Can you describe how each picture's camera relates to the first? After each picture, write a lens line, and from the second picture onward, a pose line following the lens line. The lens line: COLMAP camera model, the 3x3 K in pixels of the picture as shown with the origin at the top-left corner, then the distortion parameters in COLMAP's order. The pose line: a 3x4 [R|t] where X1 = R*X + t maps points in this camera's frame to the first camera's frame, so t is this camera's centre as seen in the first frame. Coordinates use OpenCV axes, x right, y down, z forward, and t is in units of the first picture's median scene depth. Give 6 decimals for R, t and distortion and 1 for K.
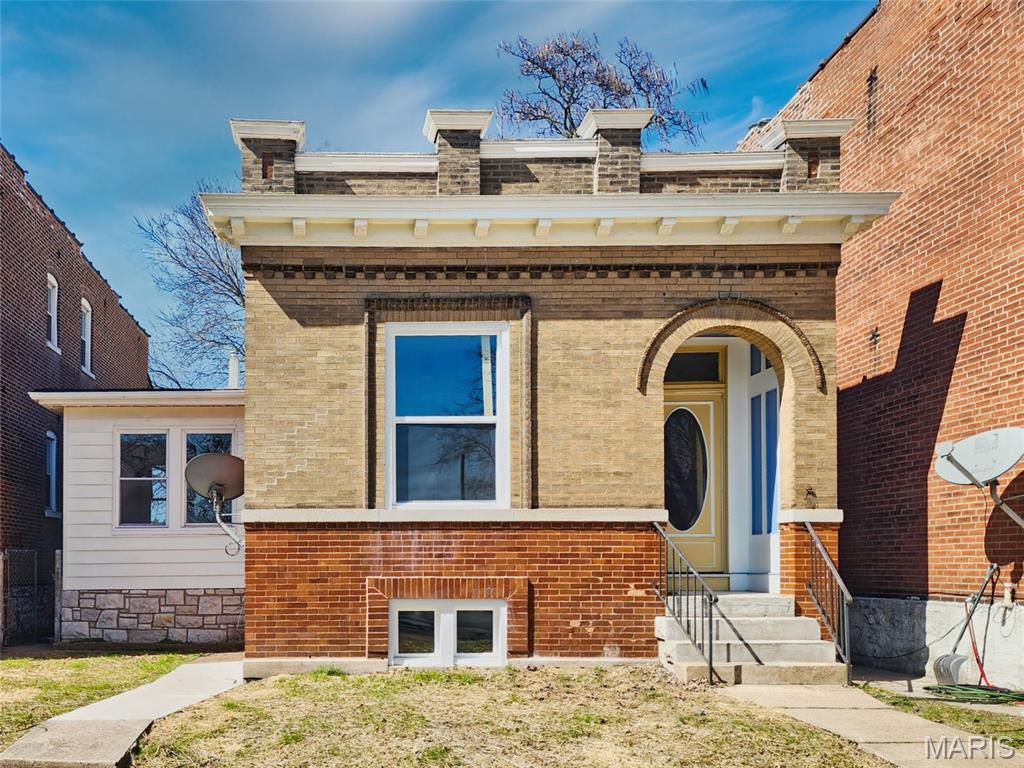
lens RADIAL K [[897.8, 0, 512.0], [0, 897.8, 384.0], [0, 0, 1]] dist [0.078402, -0.076413]
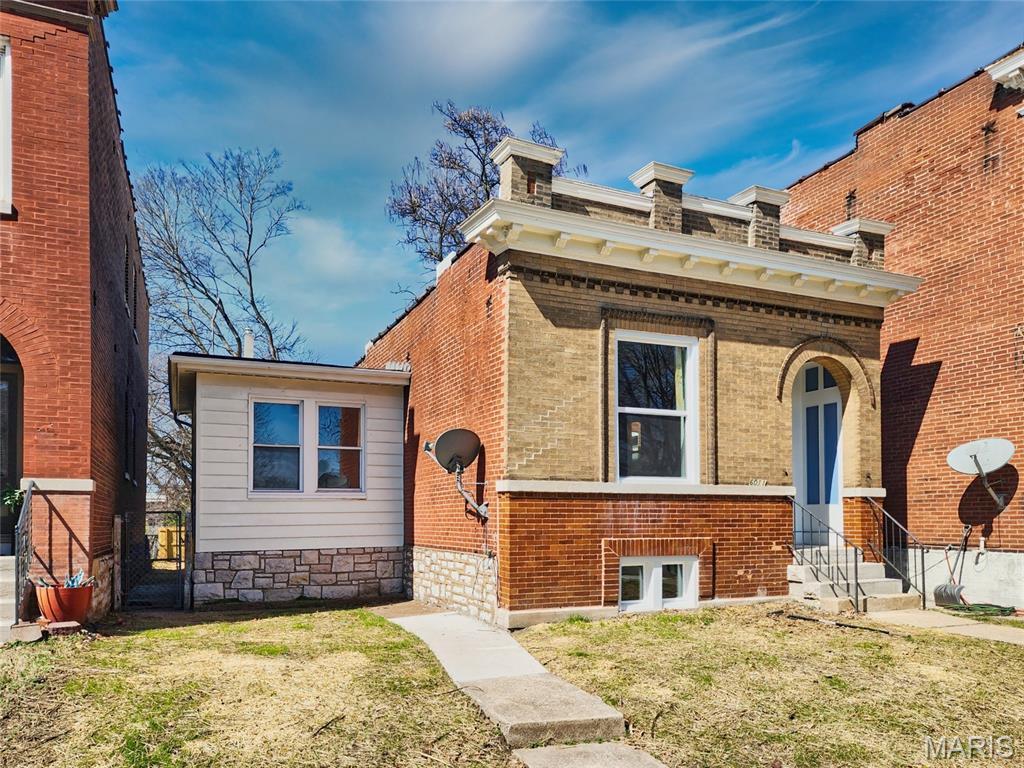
lens RADIAL K [[681.6, 0, 512.0], [0, 681.6, 384.0], [0, 0, 1]] dist [0.036025, -0.001215]
pose [[0.916994, 0.073116, 0.392142, -0.625459], [-0.075032, 0.997126, -0.010461, 0.026035], [-0.391780, -0.019831, 0.919845, 0.207975]]
